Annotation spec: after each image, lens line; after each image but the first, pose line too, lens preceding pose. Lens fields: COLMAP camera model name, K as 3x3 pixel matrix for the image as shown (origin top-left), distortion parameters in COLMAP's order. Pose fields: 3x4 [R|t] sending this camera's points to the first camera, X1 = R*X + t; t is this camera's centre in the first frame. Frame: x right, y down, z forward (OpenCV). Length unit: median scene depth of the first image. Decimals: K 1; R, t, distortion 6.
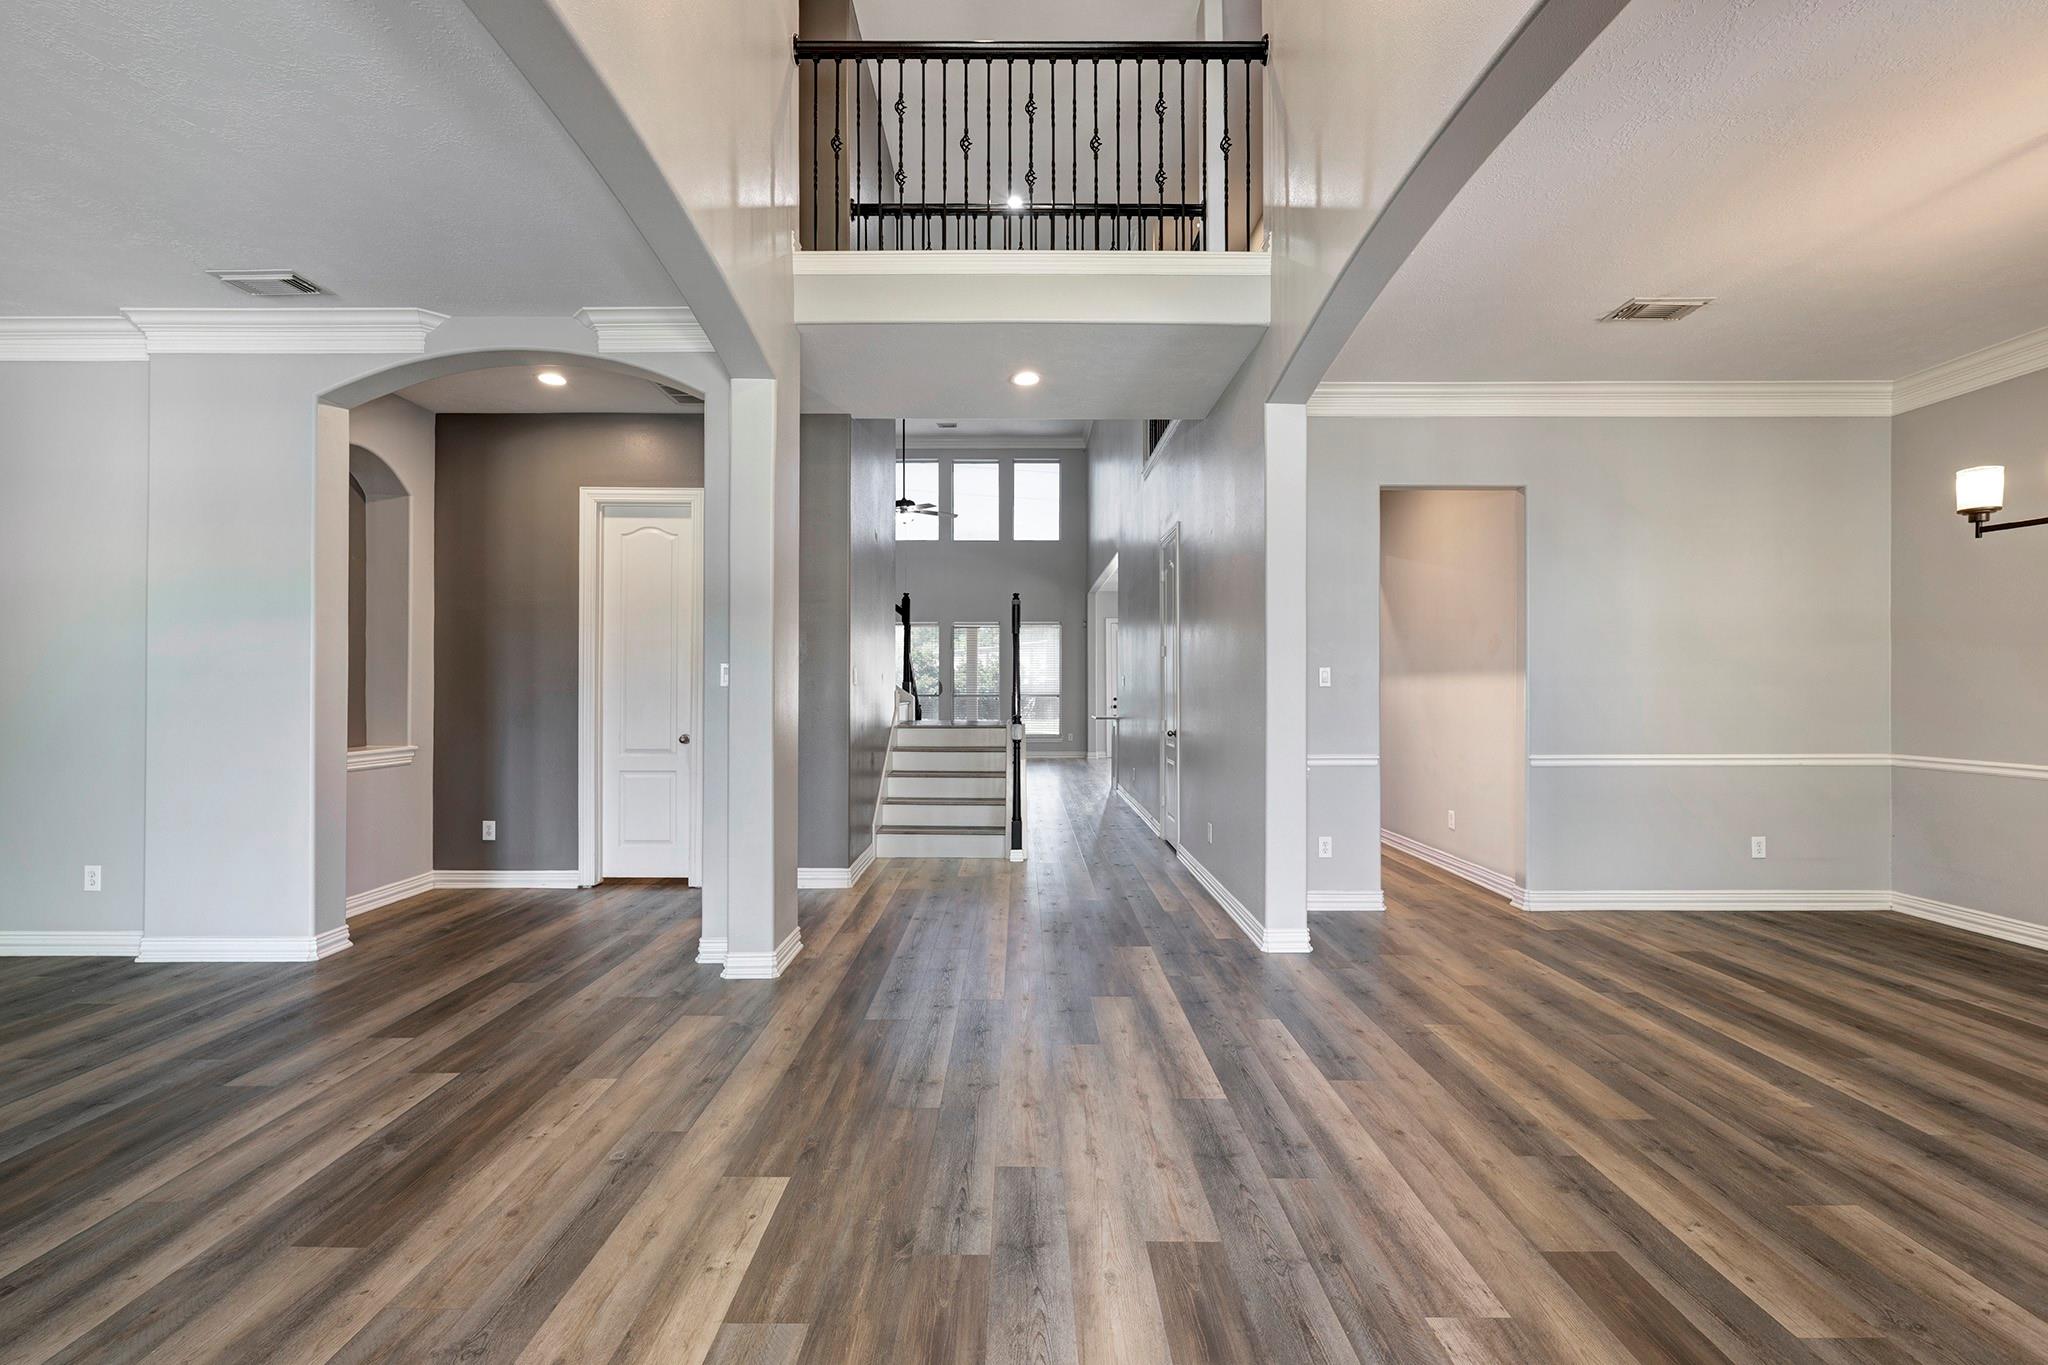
lens RADIAL K [[816.4, 0, 1029.0], [0, 816.4, 686.5], [0, 0, 1]] dist [0.002338, -0.001039]
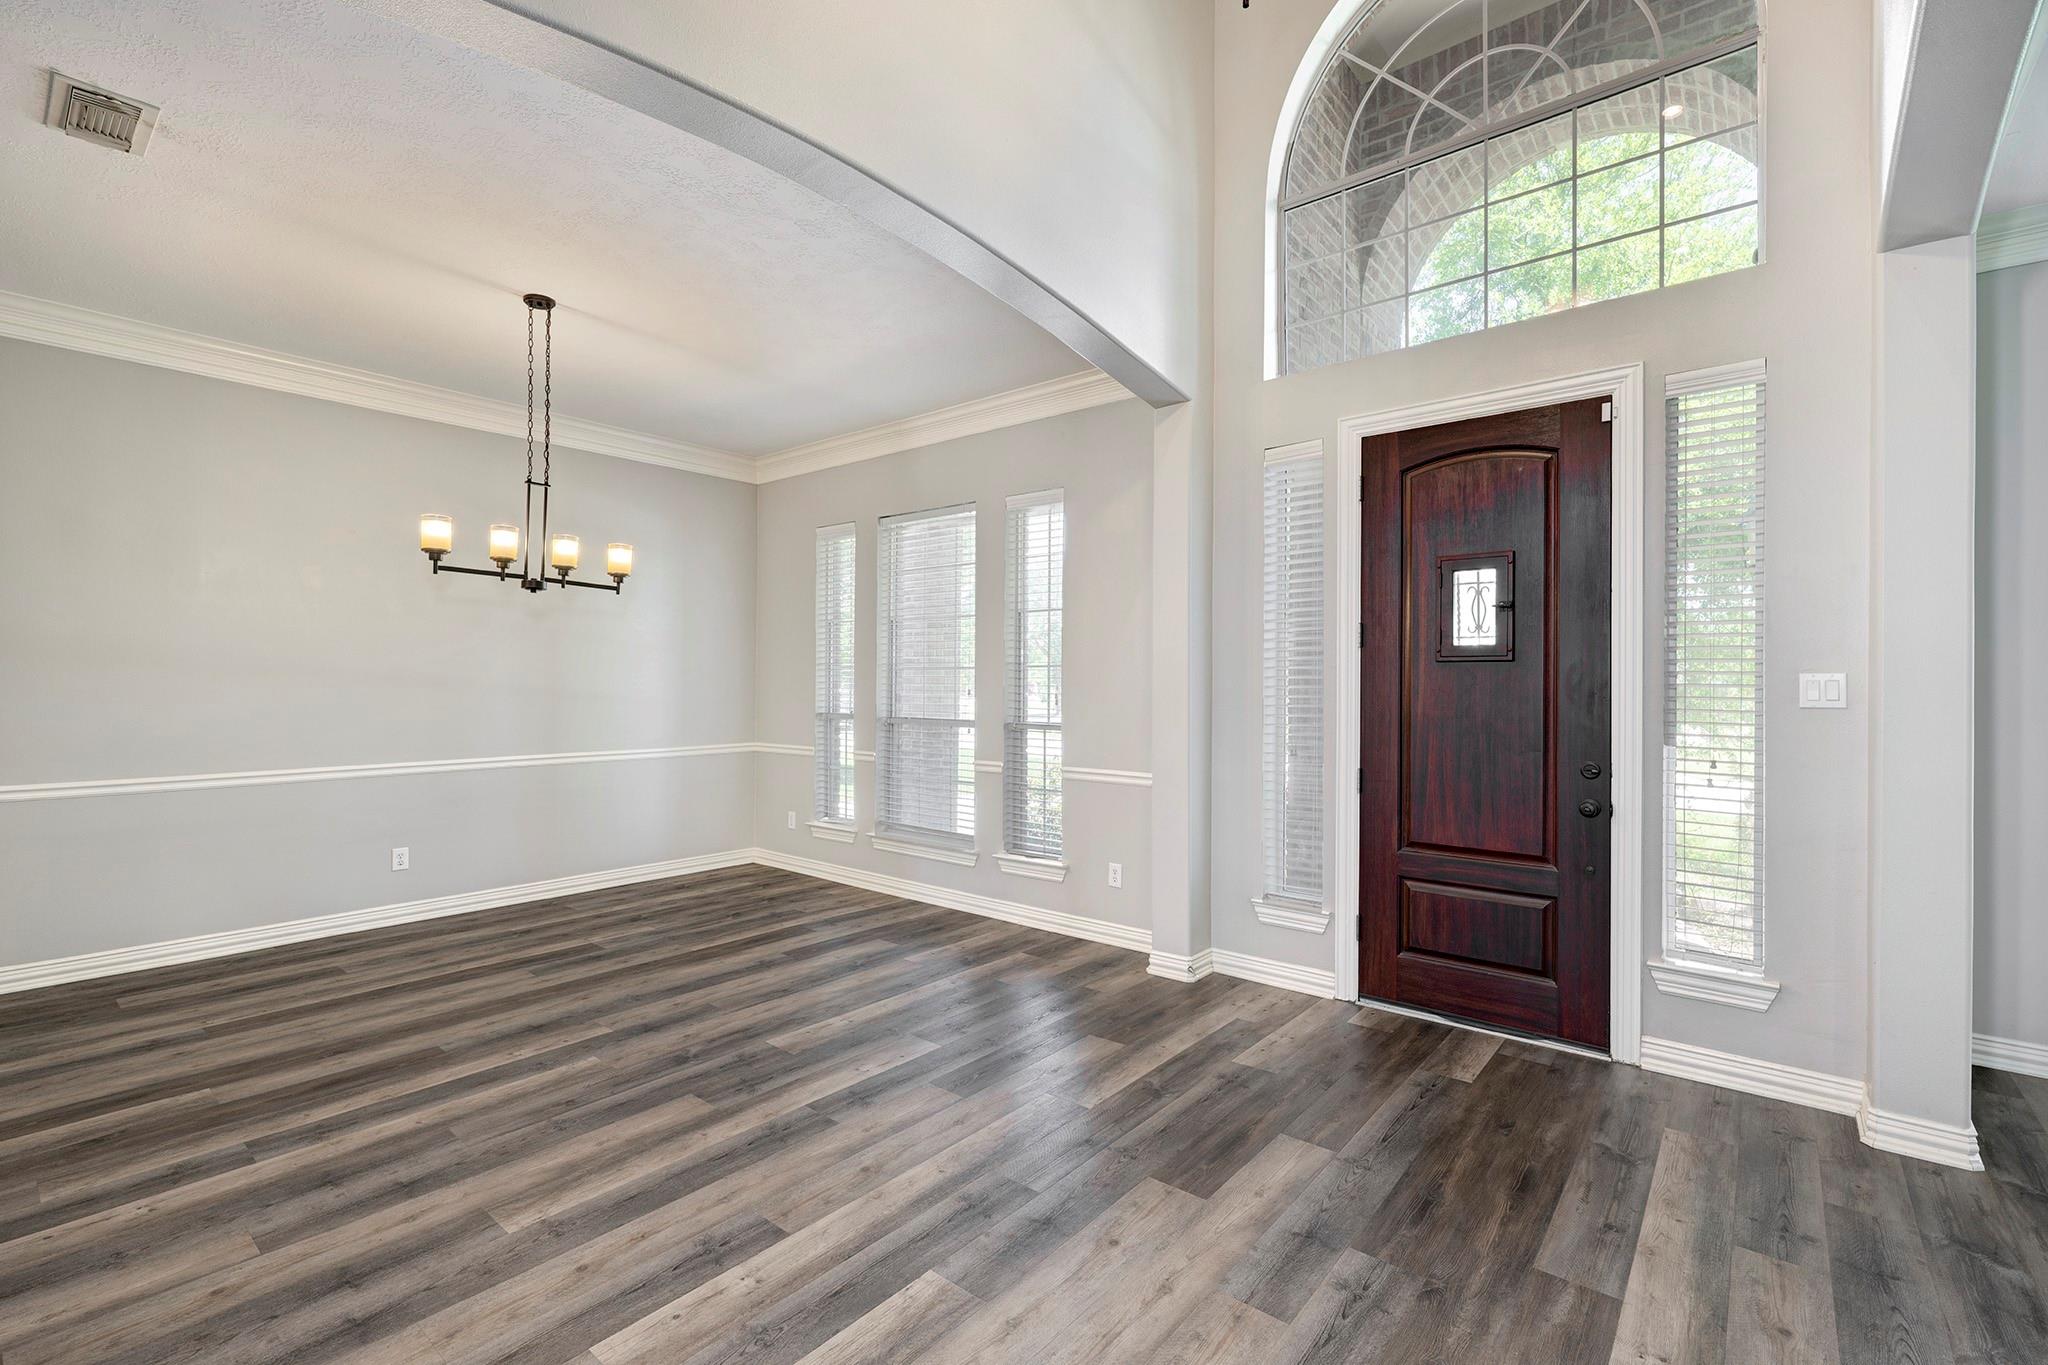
lens RADIAL K [[875.4, 0, 1025.9], [0, 875.4, 688.9], [0, 0, 1]] dist [-0.004015, -0.000142]
pose [[-0.754843, -0.007254, 0.655865, -0.323125], [-0.002887, 0.999966, 0.007736, -0.029517], [-0.655899, 0.003946, -0.754838, 1.458579]]
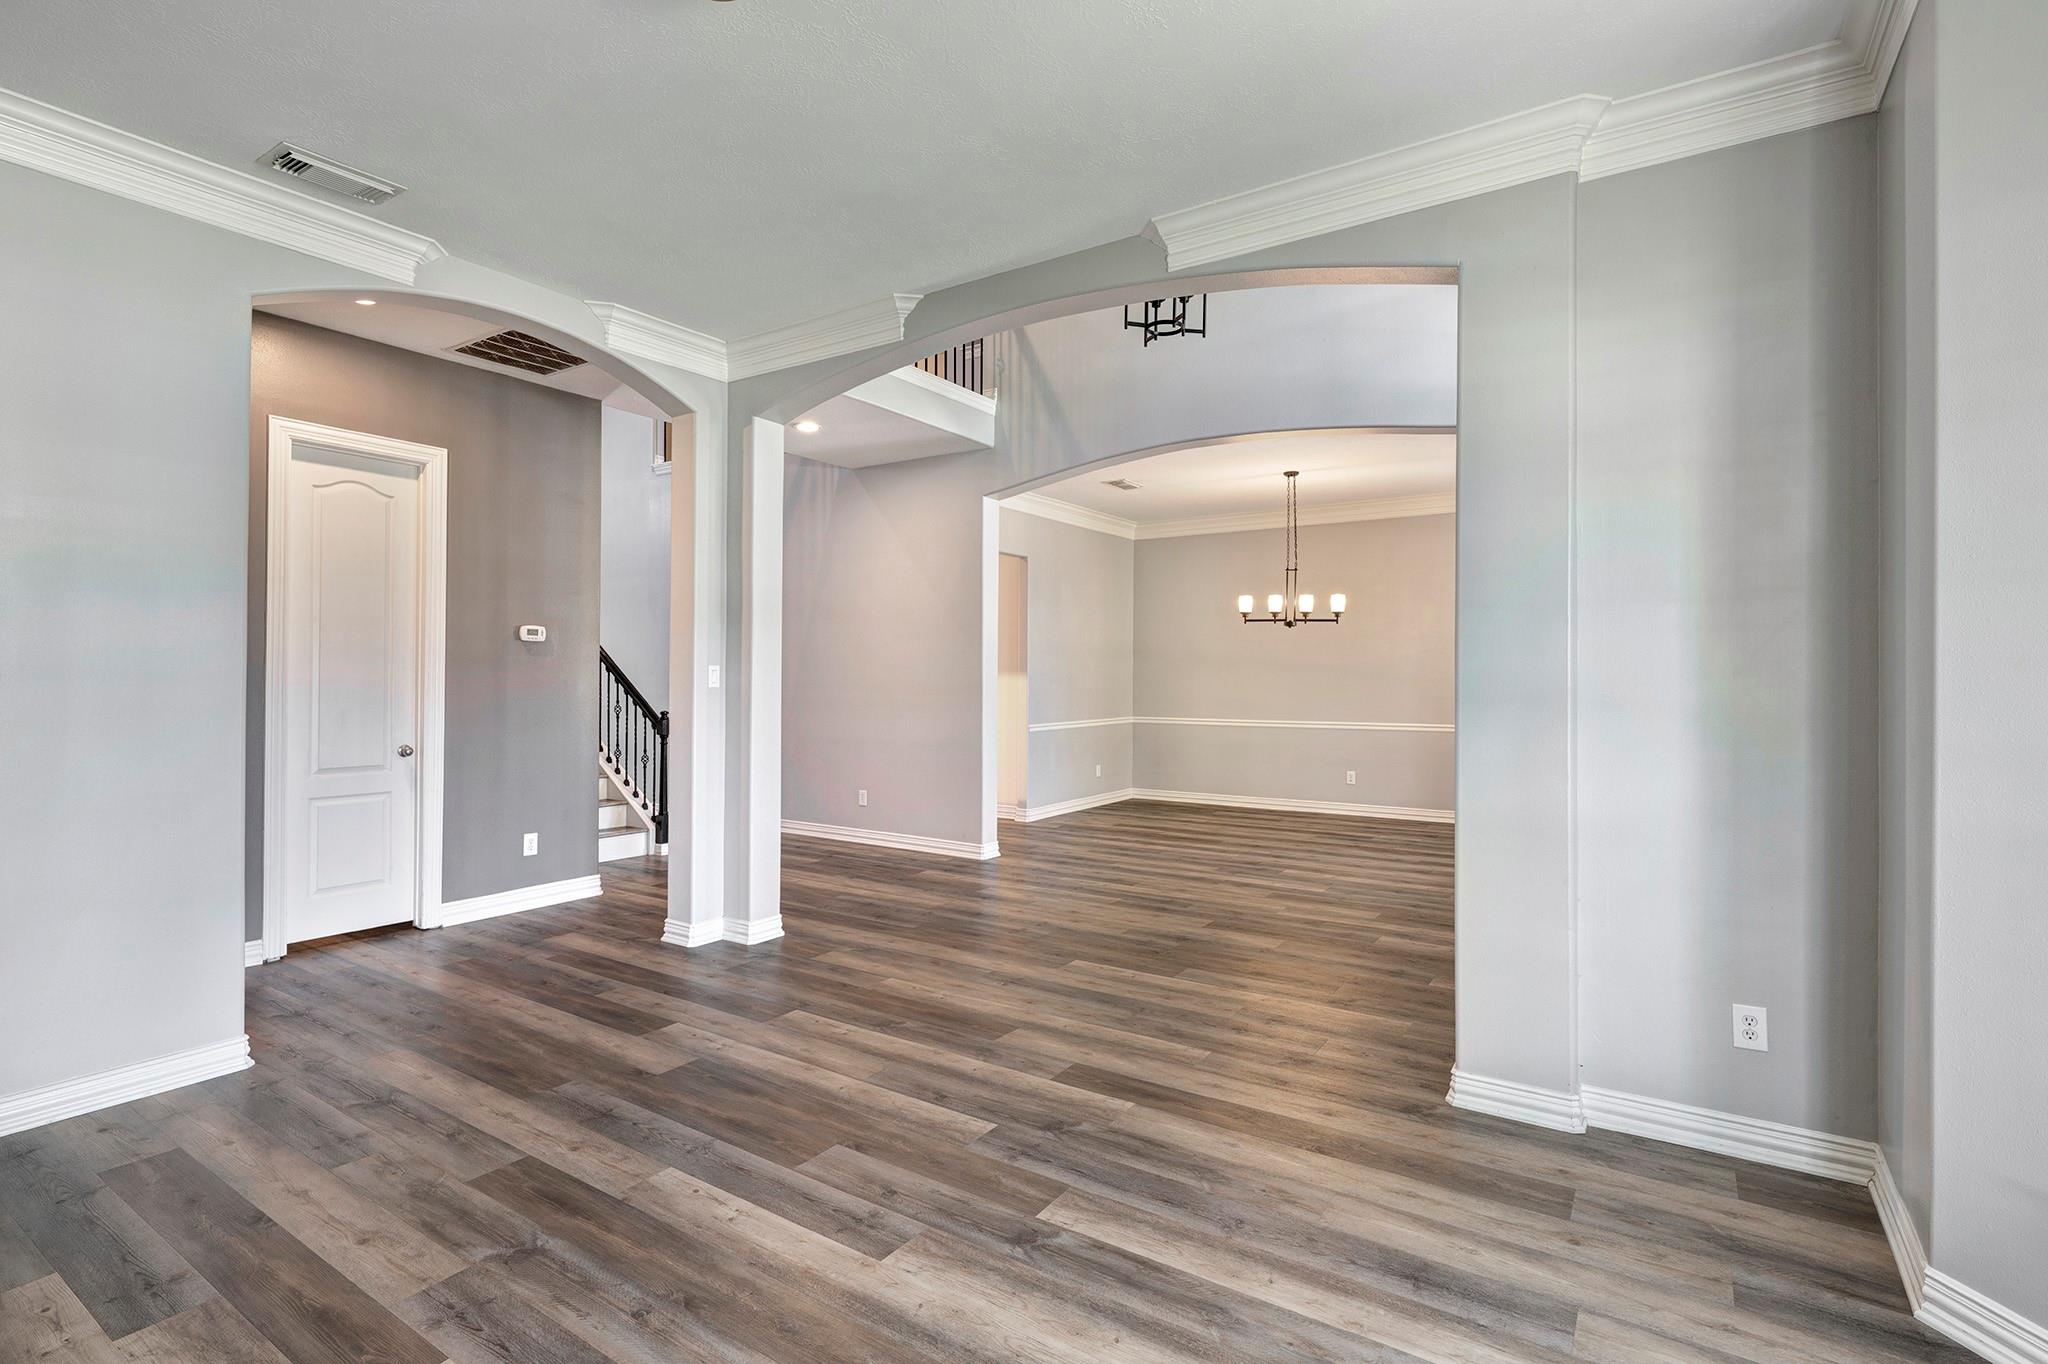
lens RADIAL K [[968.7, 0, 1004.0], [0, 968.7, 671.4], [0, 0, 1]] dist [0.019991, 0.000543]
pose [[0.571877, 0.004449, 0.820328, -1.722080], [-0.005693, 0.999983, -0.001454, -0.033003], [-0.820320, -0.003838, 0.571892, -0.084750]]
